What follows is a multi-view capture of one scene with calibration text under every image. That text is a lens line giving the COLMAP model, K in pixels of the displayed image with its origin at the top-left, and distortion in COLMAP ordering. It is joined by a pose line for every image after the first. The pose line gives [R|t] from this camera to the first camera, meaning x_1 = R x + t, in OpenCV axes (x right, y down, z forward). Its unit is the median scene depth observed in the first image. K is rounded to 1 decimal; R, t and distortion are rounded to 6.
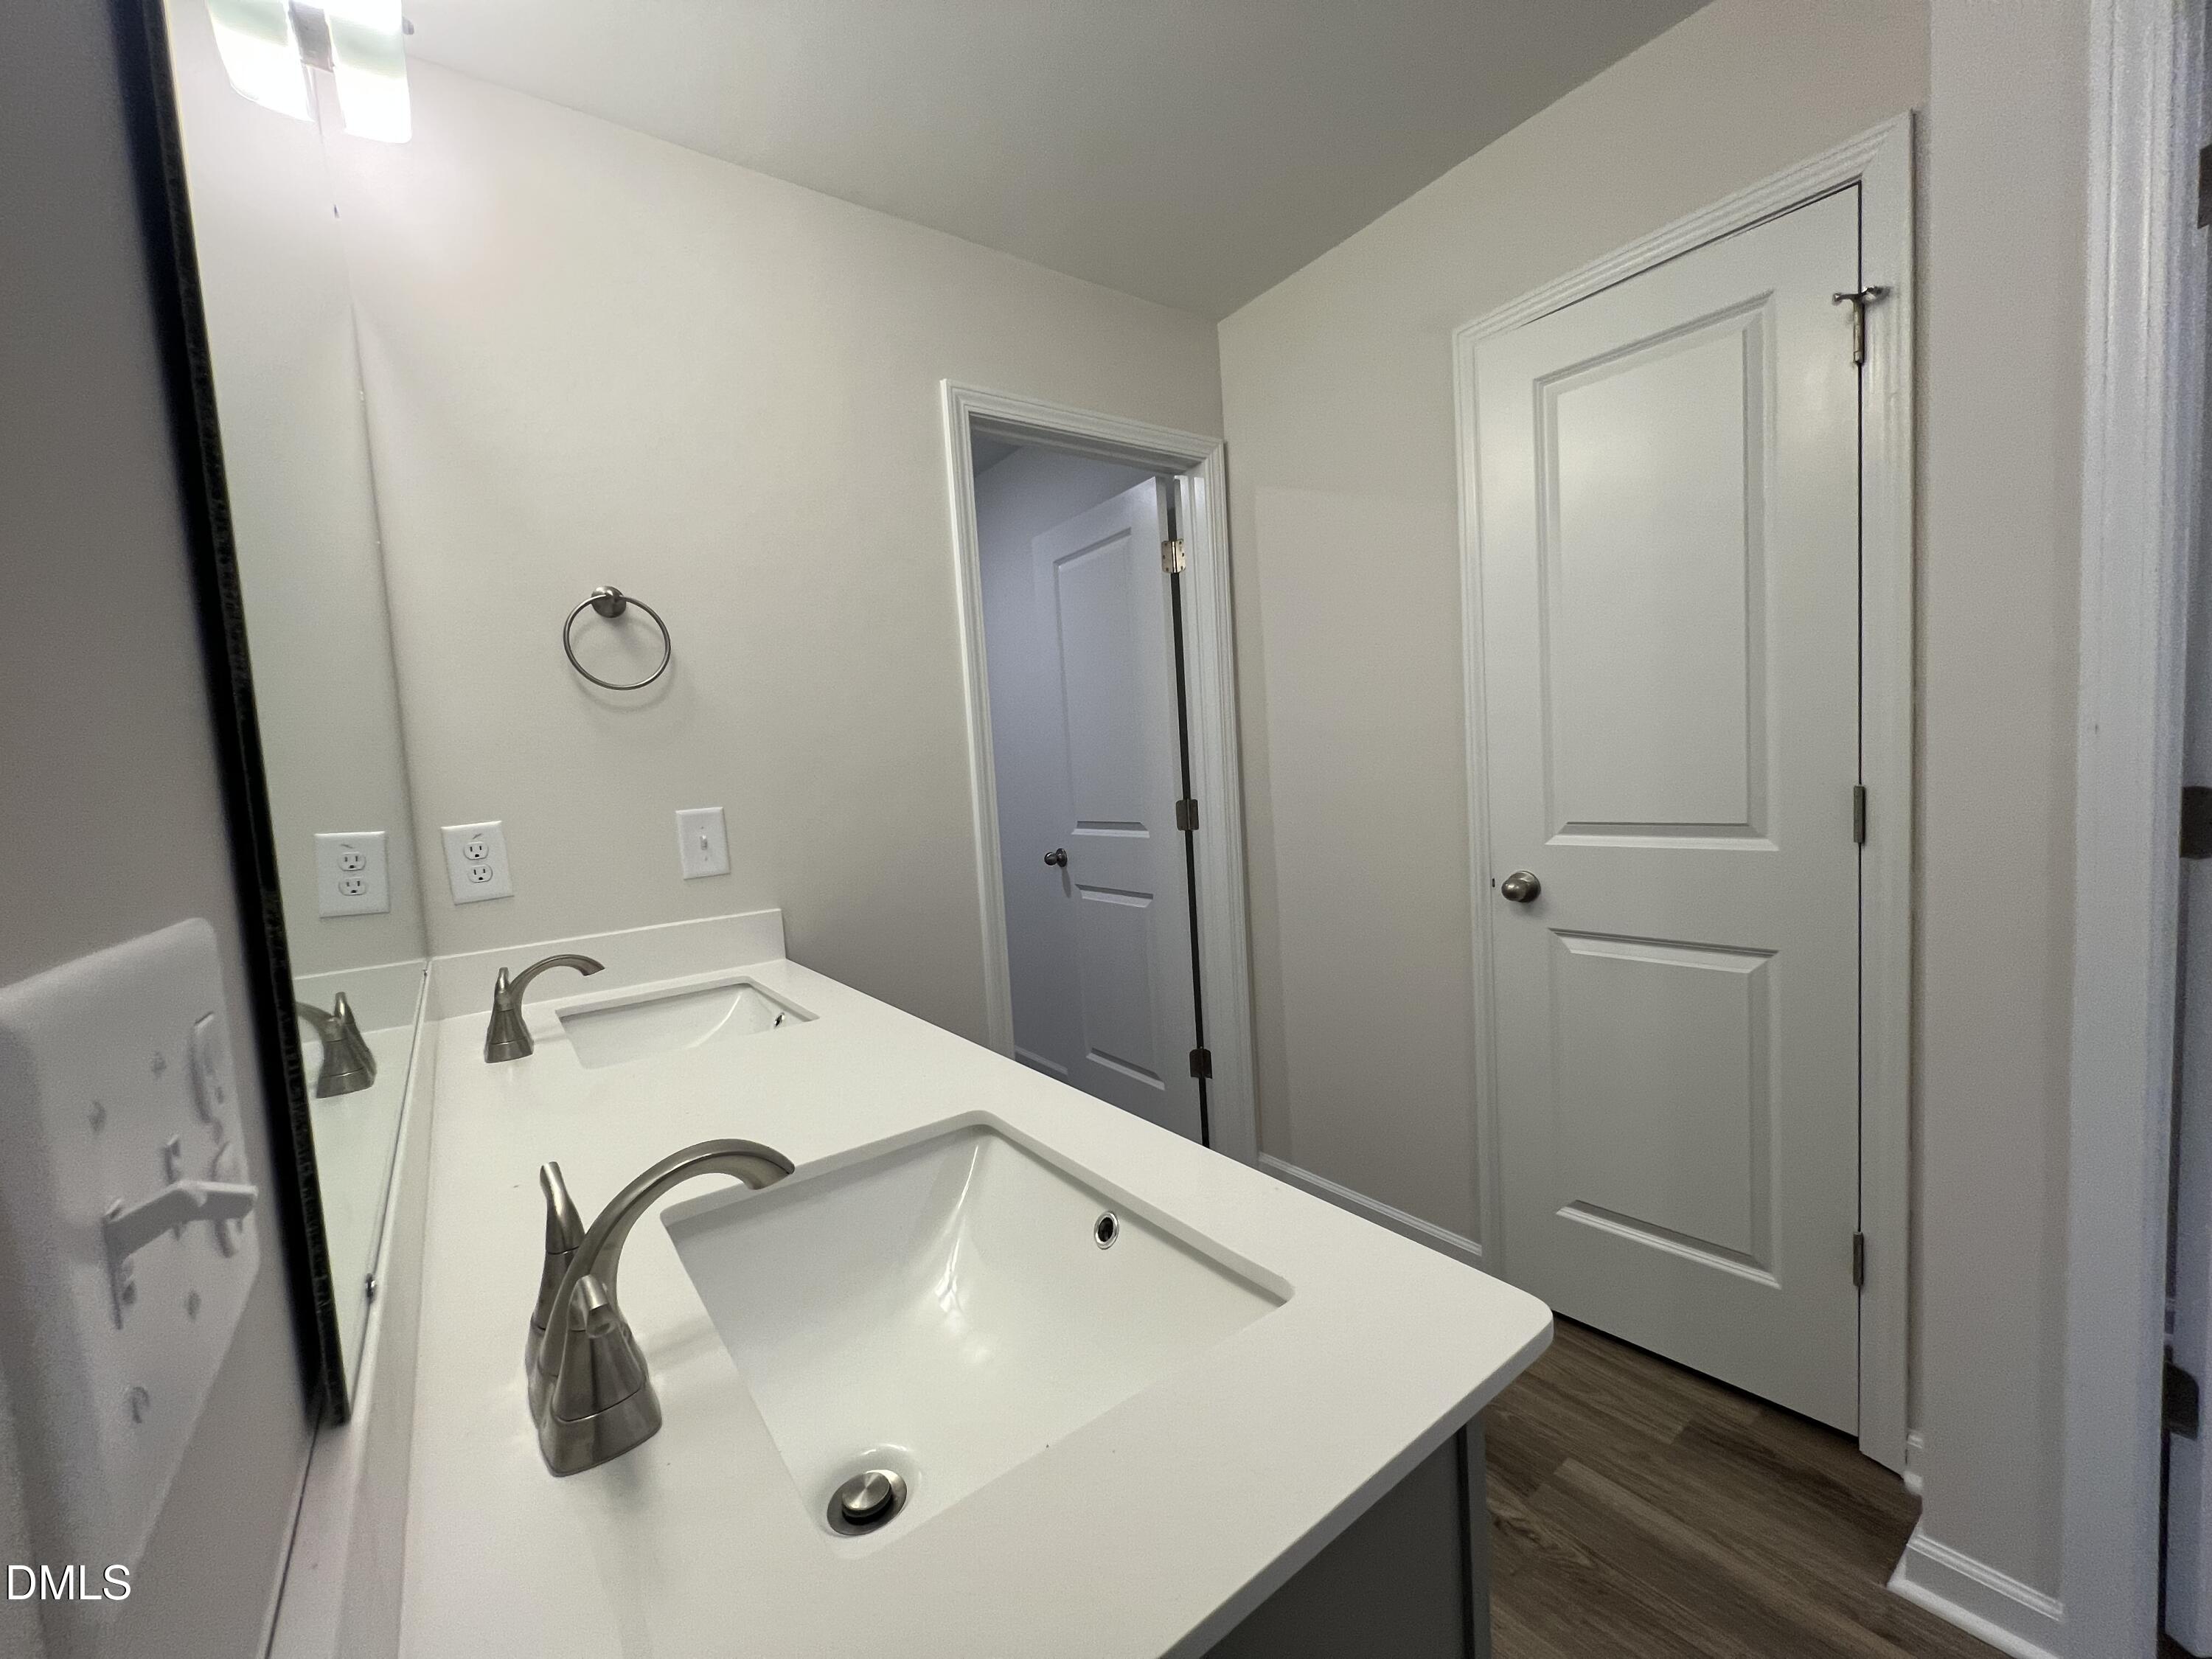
lens RADIAL K [[882.6, 0, 1102.4], [0, 882.6, 839.3], [0, 0, 1]] dist [-0.001852, 0.000885]
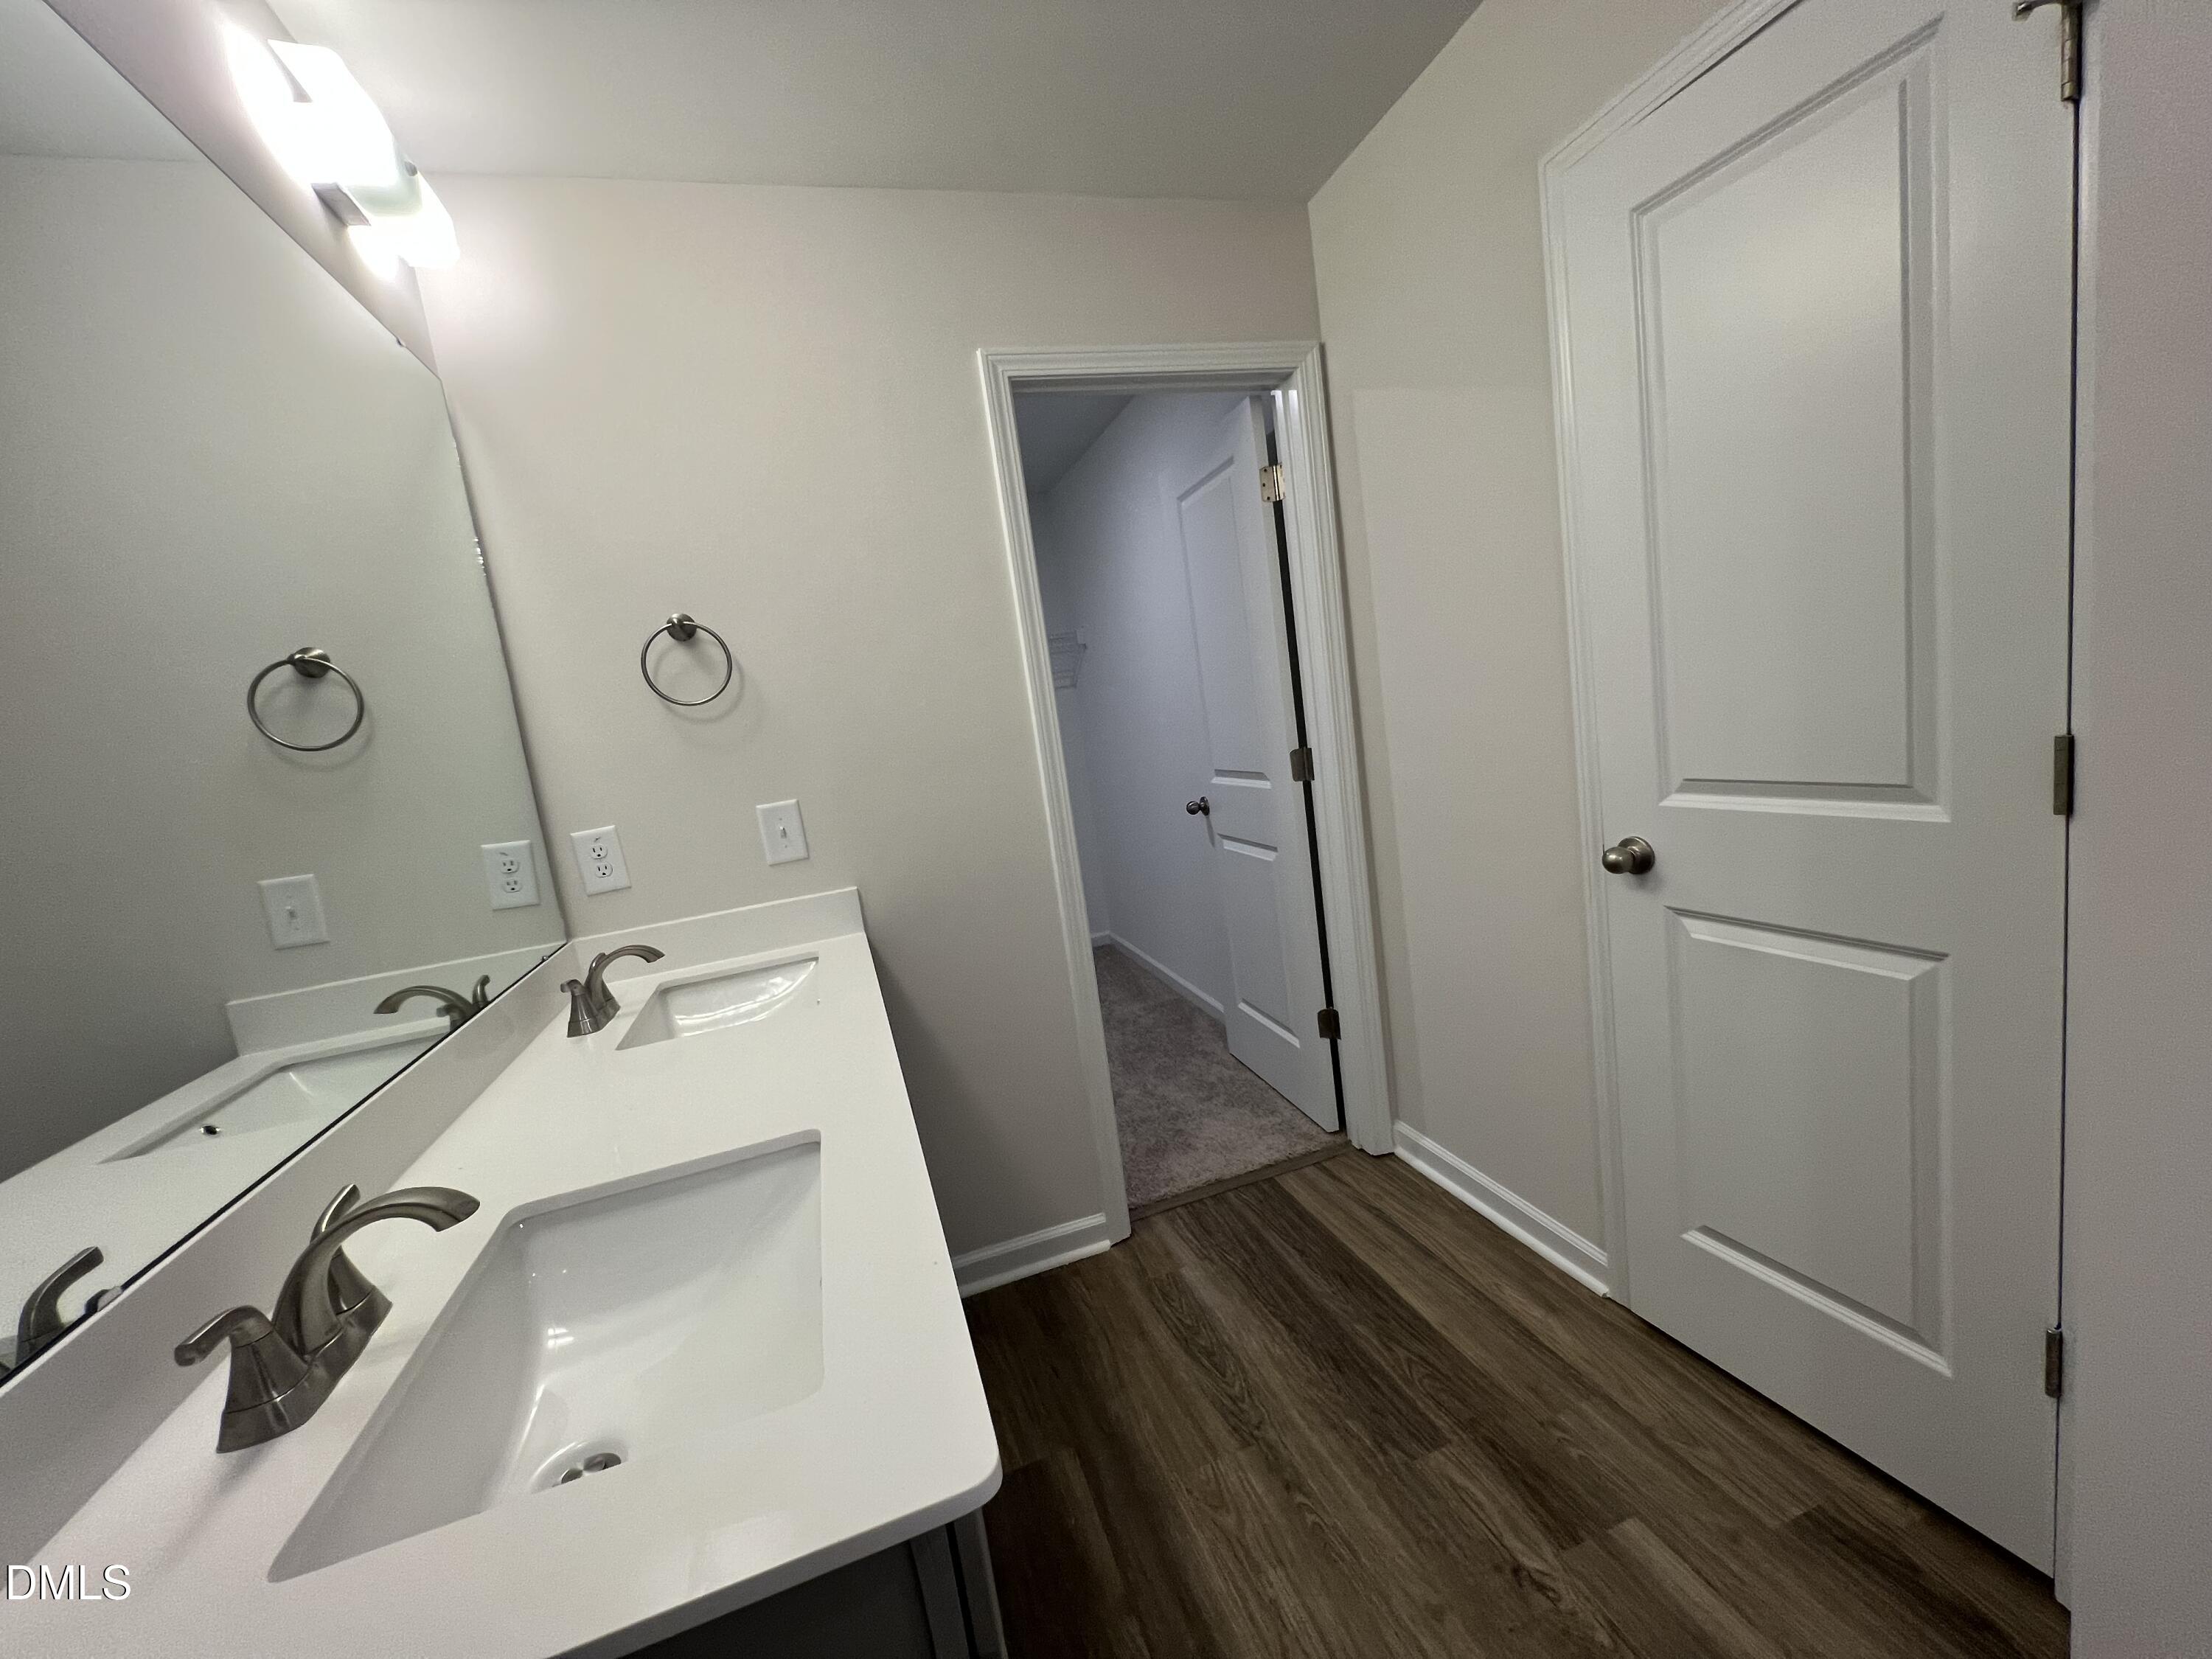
lens RADIAL K [[882.6, 0, 1120.3], [0, 882.6, 834.7], [0, 0, 1]] dist [-0.001852, 0.000885]
pose [[0.947639, -0.020743, -0.318671, 0.317951], [0.051857, 0.994639, 0.089463, -0.072461], [0.315106, -0.101303, 0.943634, 0.076911]]
